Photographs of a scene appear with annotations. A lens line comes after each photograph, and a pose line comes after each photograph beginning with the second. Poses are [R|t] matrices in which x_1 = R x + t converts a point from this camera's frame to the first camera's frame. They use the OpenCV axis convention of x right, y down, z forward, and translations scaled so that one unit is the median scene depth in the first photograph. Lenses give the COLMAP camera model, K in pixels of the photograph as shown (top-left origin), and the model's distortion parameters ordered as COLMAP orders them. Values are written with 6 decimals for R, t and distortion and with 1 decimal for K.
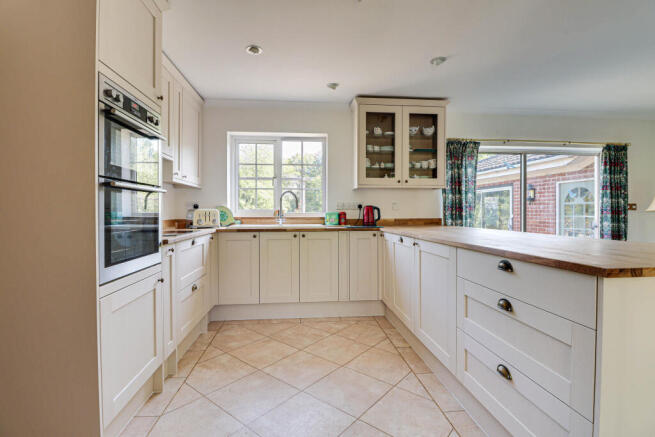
lens RADIAL K [[313.6, 0, 326.0], [0, 313.6, 211.8], [0, 0, 1]] dist [-0.002036, -0.000547]
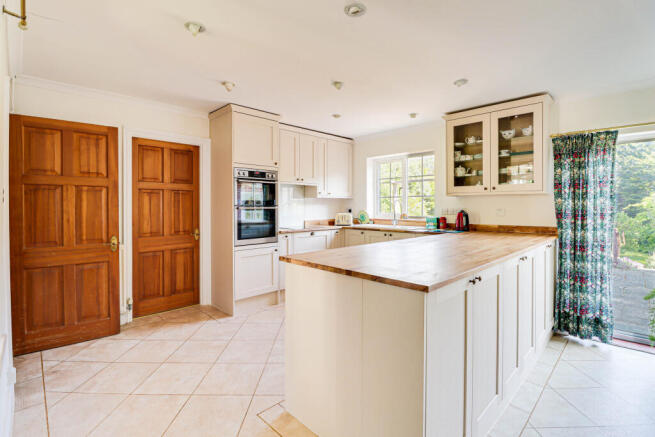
lens RADIAL K [[310.8, 0, 329.5], [0, 310.8, 207.6], [0, 0, 1]] dist [-0.003609, -0.000599]
pose [[0.635983, 0.005088, -0.771686, 0.673098], [-0.000537, 0.999981, 0.006150, -0.041113], [0.771702, -0.003497, 0.635974, -0.024430]]
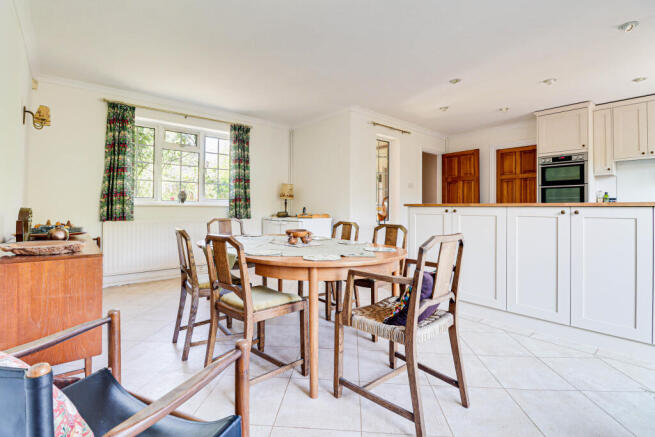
lens RADIAL K [[310.8, 0, 329.5], [0, 310.8, 207.6], [0, 0, 1]] dist [-0.003609, -0.000599]
pose [[-0.821299, -0.003515, -0.570487, 1.218588], [-0.004018, 0.999992, -0.000377, 0.058058], [0.570484, 0.001983, -0.821306, 0.946667]]
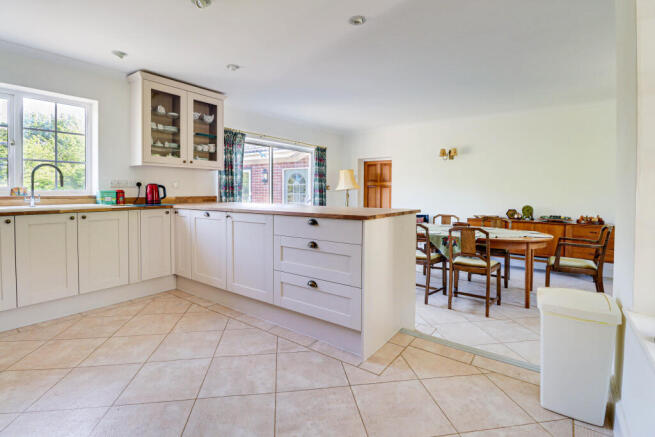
lens RADIAL K [[312.4, 0, 326.0], [0, 312.4, 196.2], [0, 0, 1]] dist [-0.001615, -0.000366]
pose [[0.668802, -0.010207, 0.743370, -0.231376], [-0.003424, 0.999853, 0.016809, 0.001092], [-0.743433, -0.013787, 0.668669, -0.066768]]
